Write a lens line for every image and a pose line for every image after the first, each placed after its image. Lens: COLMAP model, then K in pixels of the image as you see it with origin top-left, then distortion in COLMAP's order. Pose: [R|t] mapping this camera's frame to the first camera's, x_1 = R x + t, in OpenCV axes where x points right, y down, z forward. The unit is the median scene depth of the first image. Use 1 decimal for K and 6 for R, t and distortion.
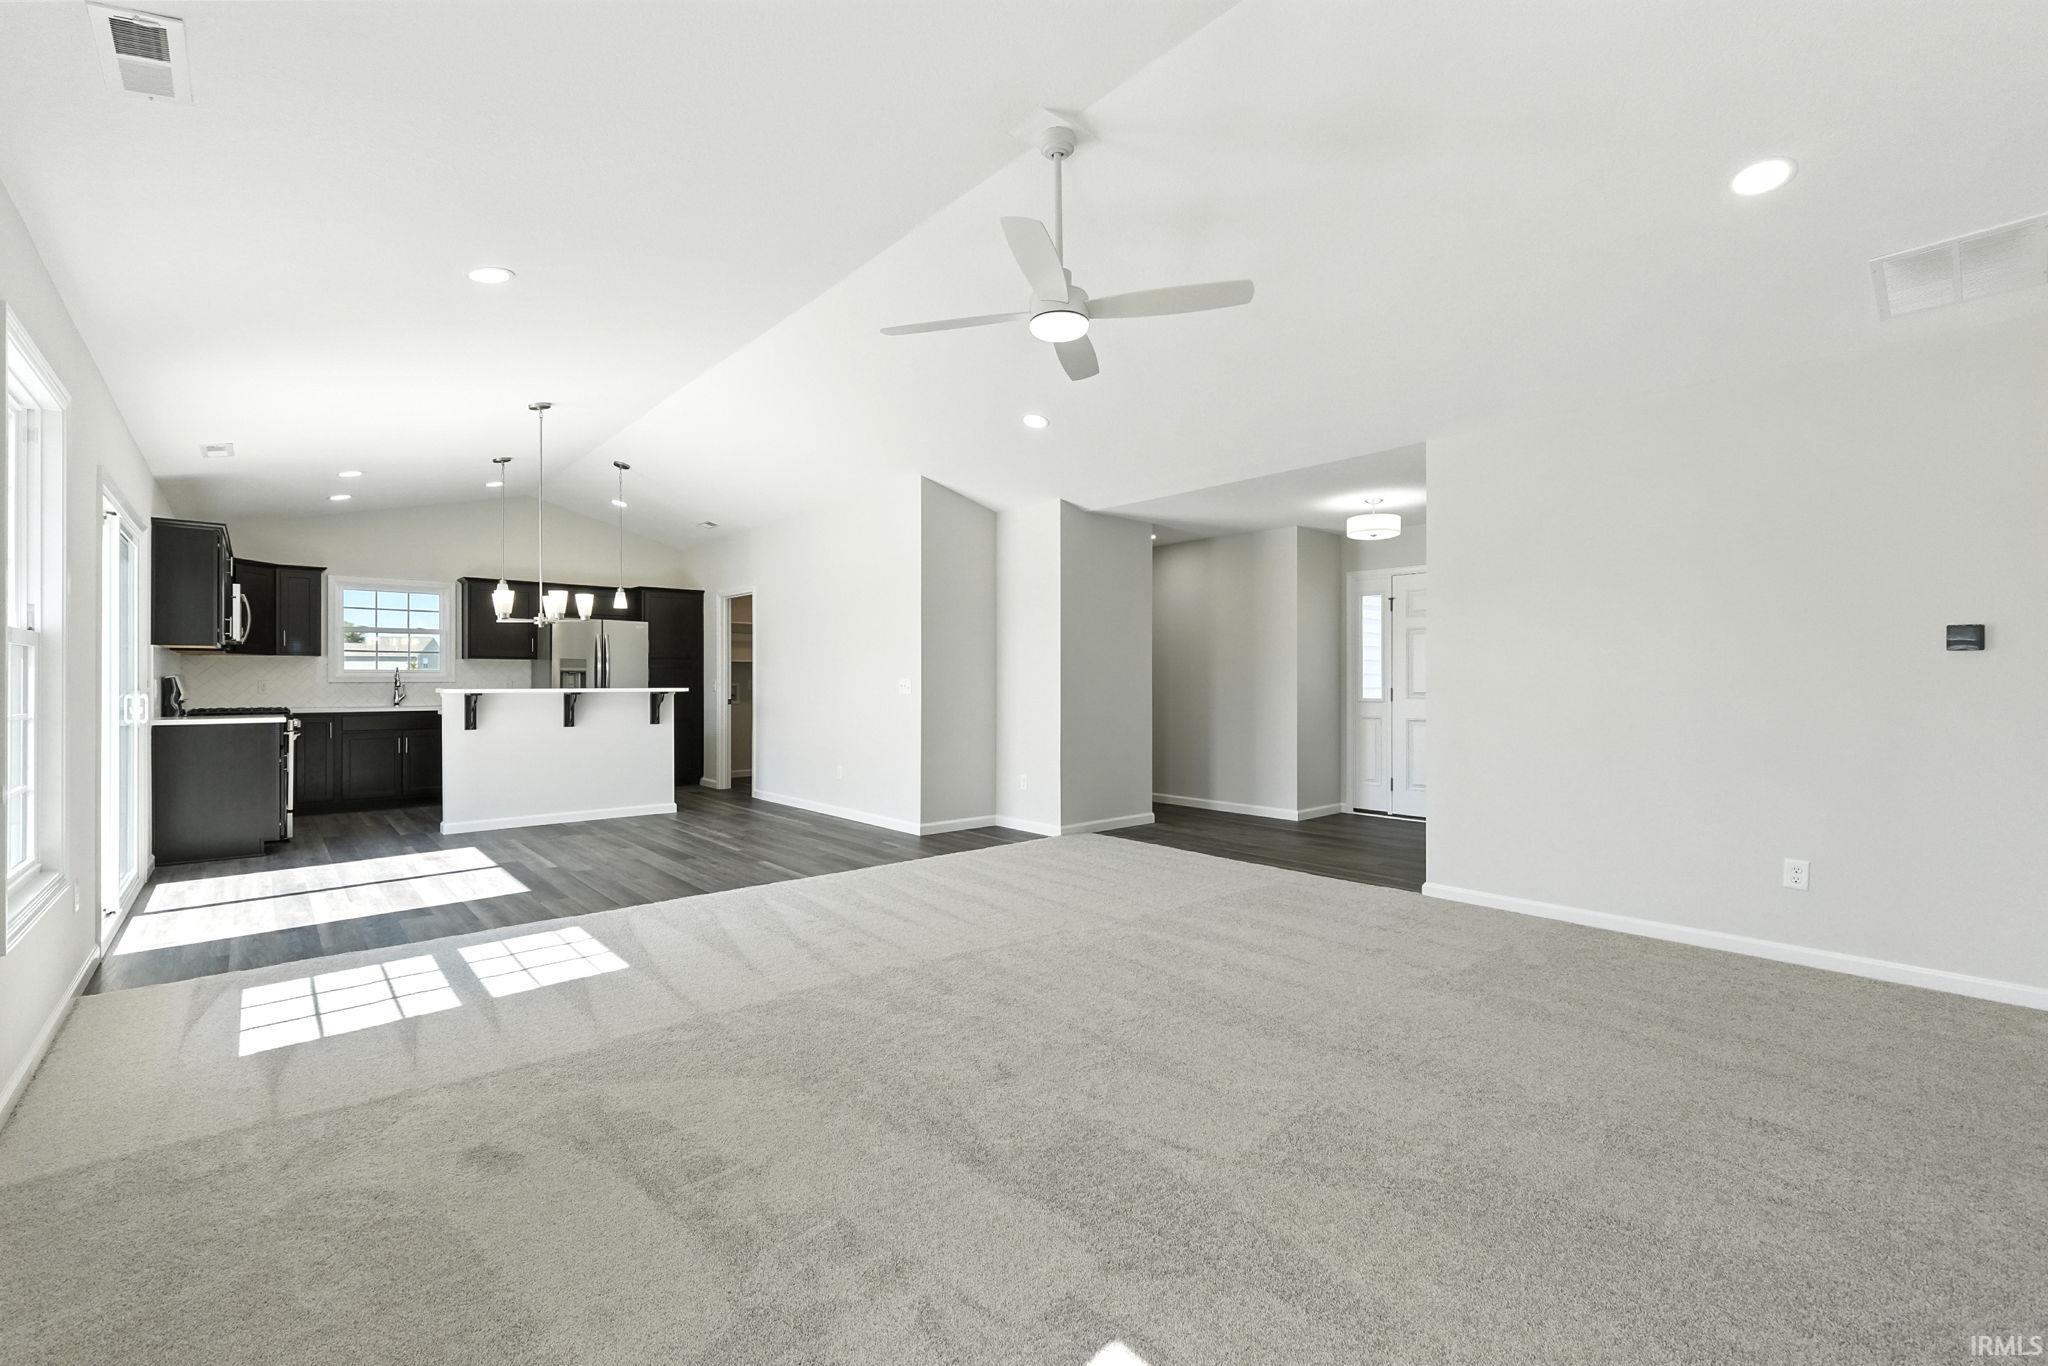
lens RADIAL K [[874.7, 0, 1016.8], [0, 874.7, 683.7], [0, 0, 1]] dist [0.002885, -0.001220]
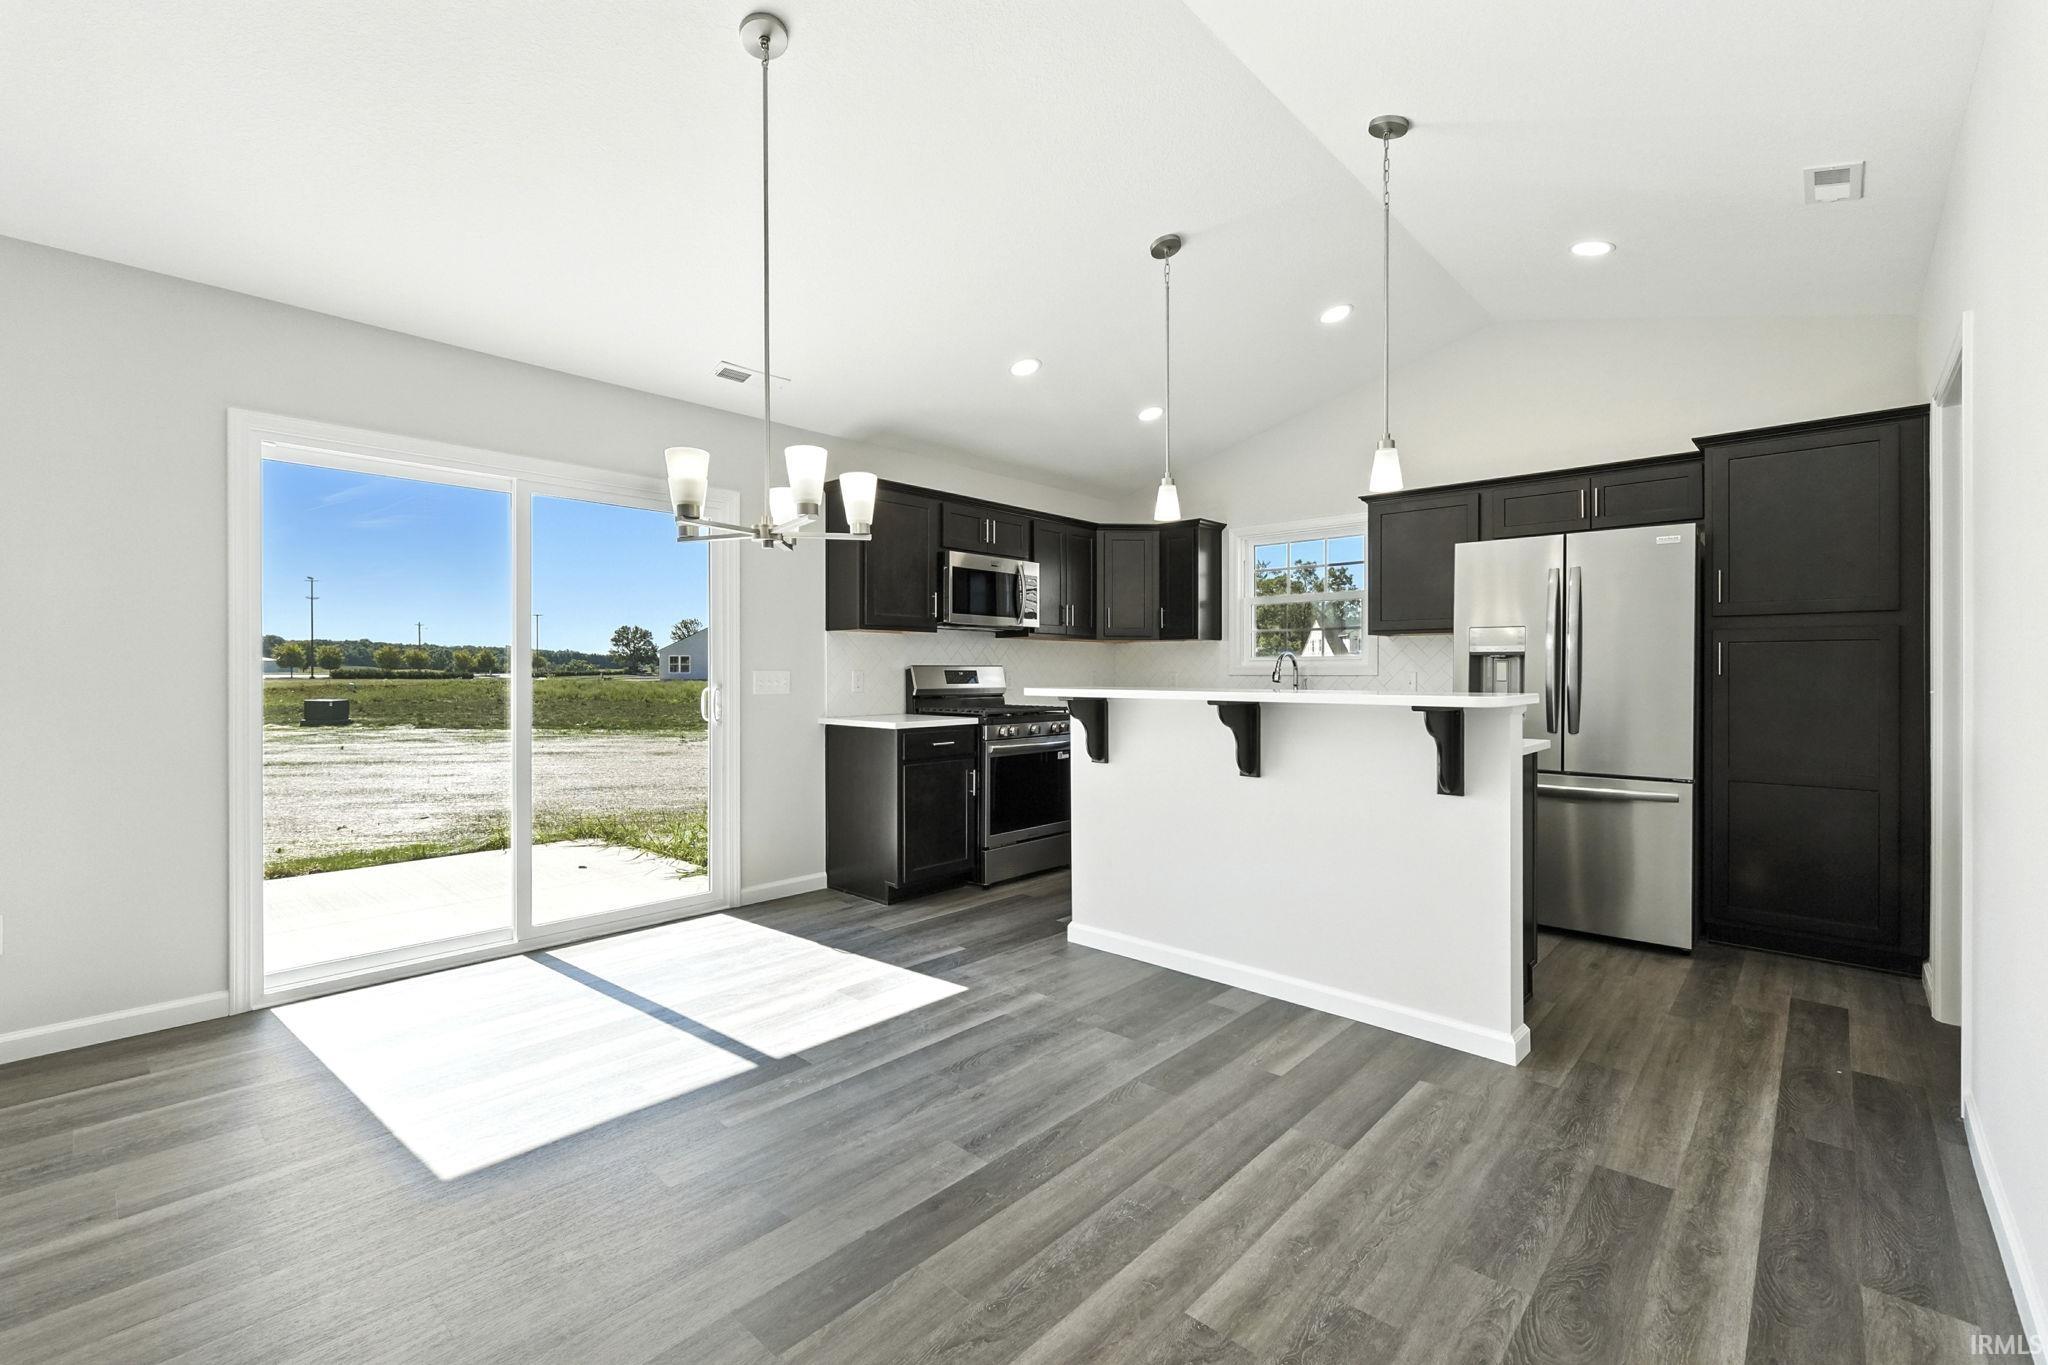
lens RADIAL K [[874.7, 0, 1012.6], [0, 874.7, 673.4], [0, 0, 1]] dist [0.002885, -0.001220]
pose [[0.098244, 0.001138, -0.995162, -0.080491], [-0.005195, 0.999986, 0.000631, -0.002892], [0.995149, 0.005108, 0.098248, 0.840088]]
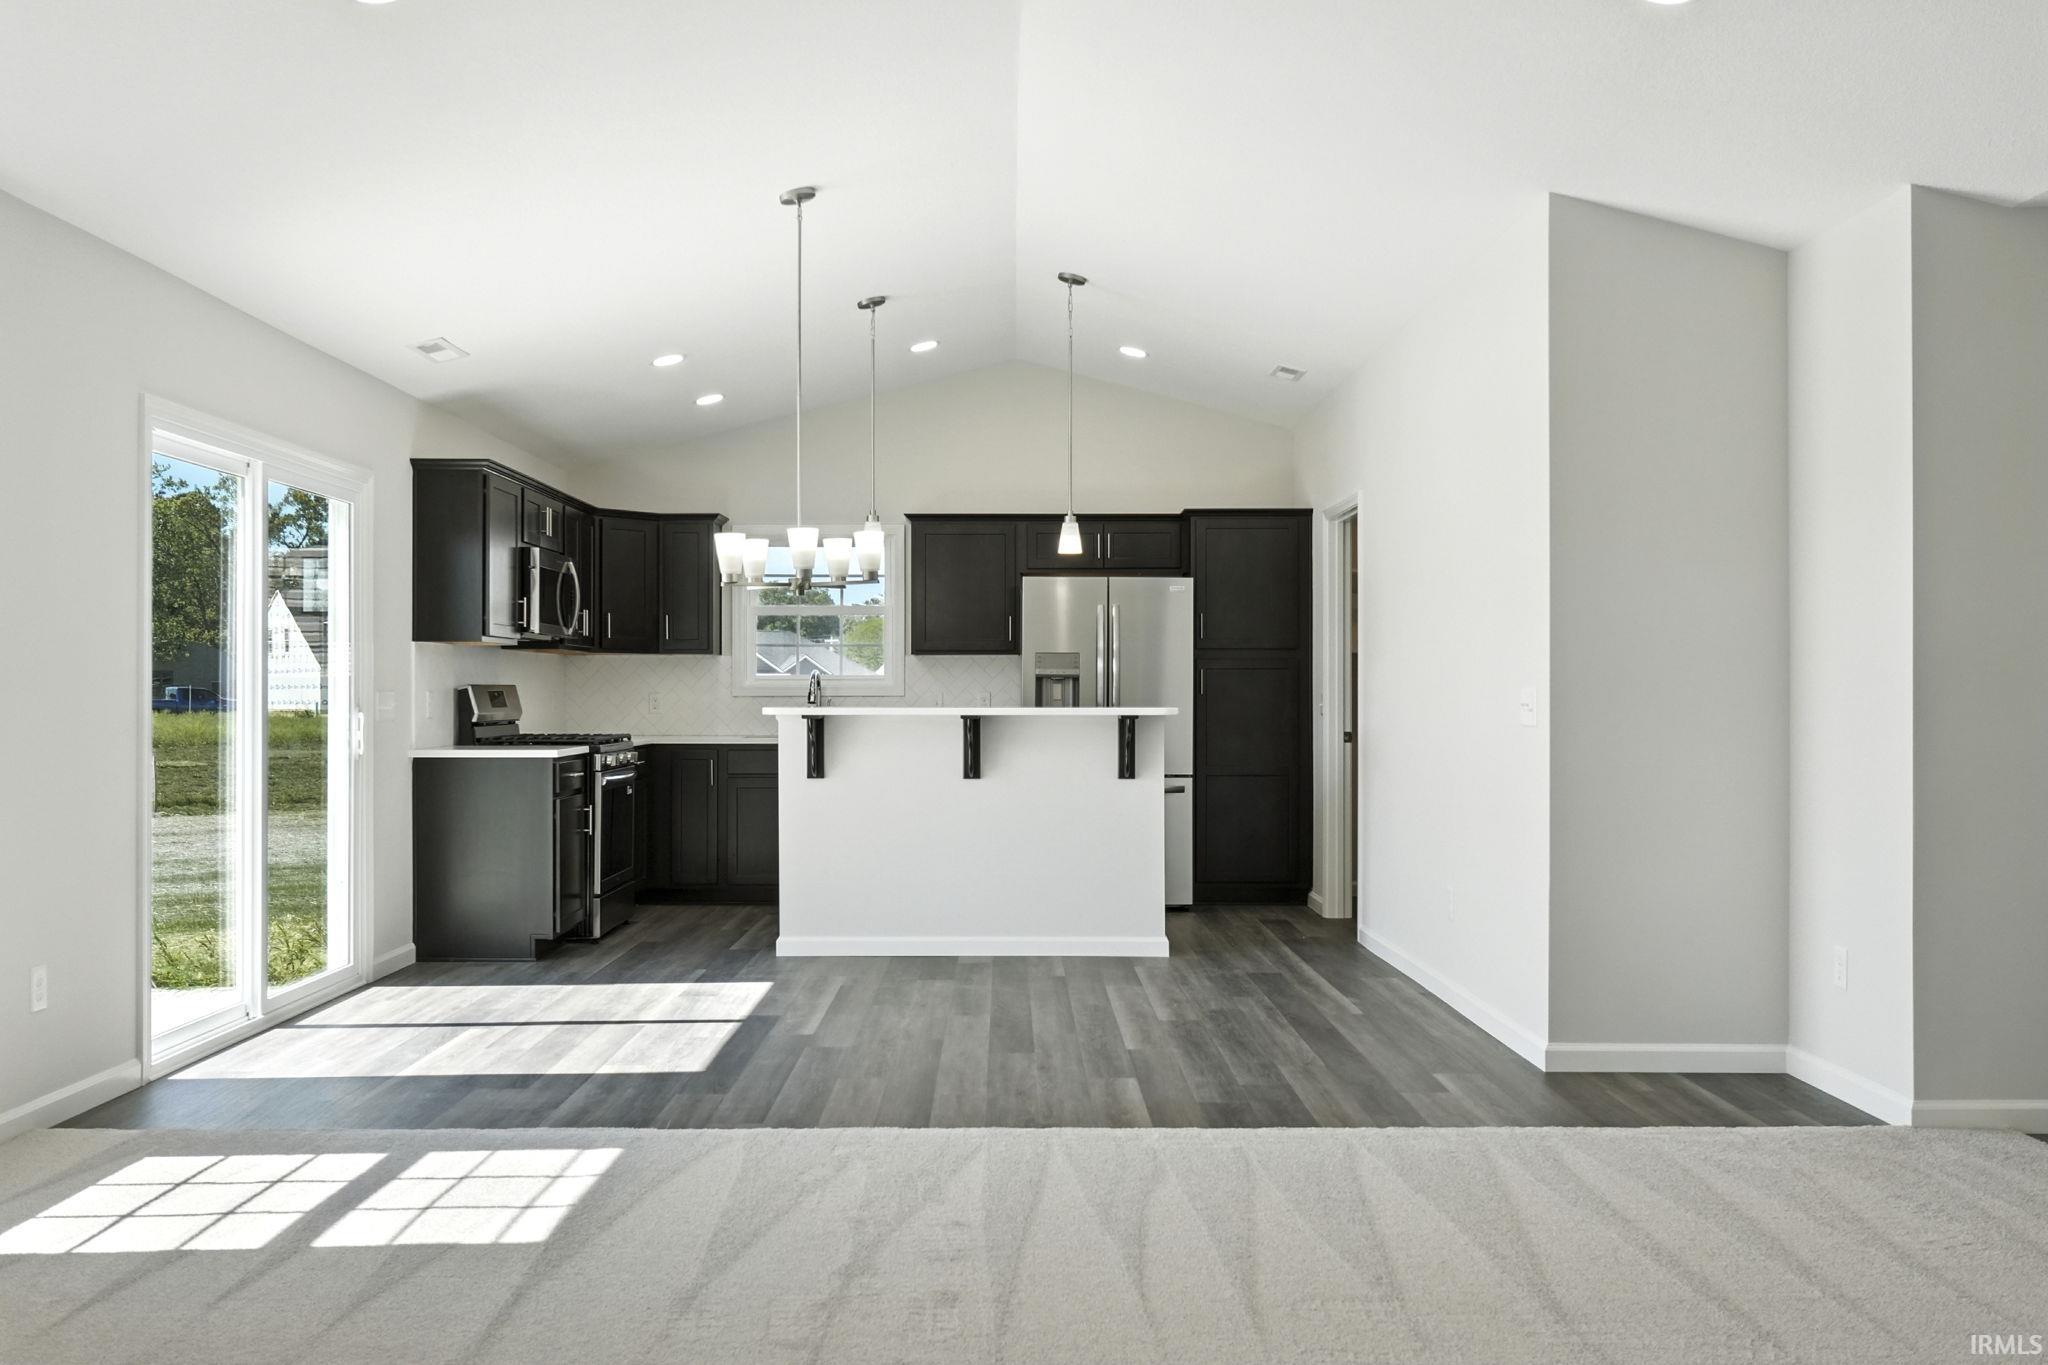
lens RADIAL K [[1787.3, 0, 1007.4], [0, 1787.3, 673.9], [0, 0, 1]] dist [0.005051, 0.000415]
pose [[0.752538, -0.007514, -0.658505, 0.231106], [-0.002016, 0.999904, -0.013714, 0.000036], [0.658545, 0.011647, 0.752451, 0.186735]]
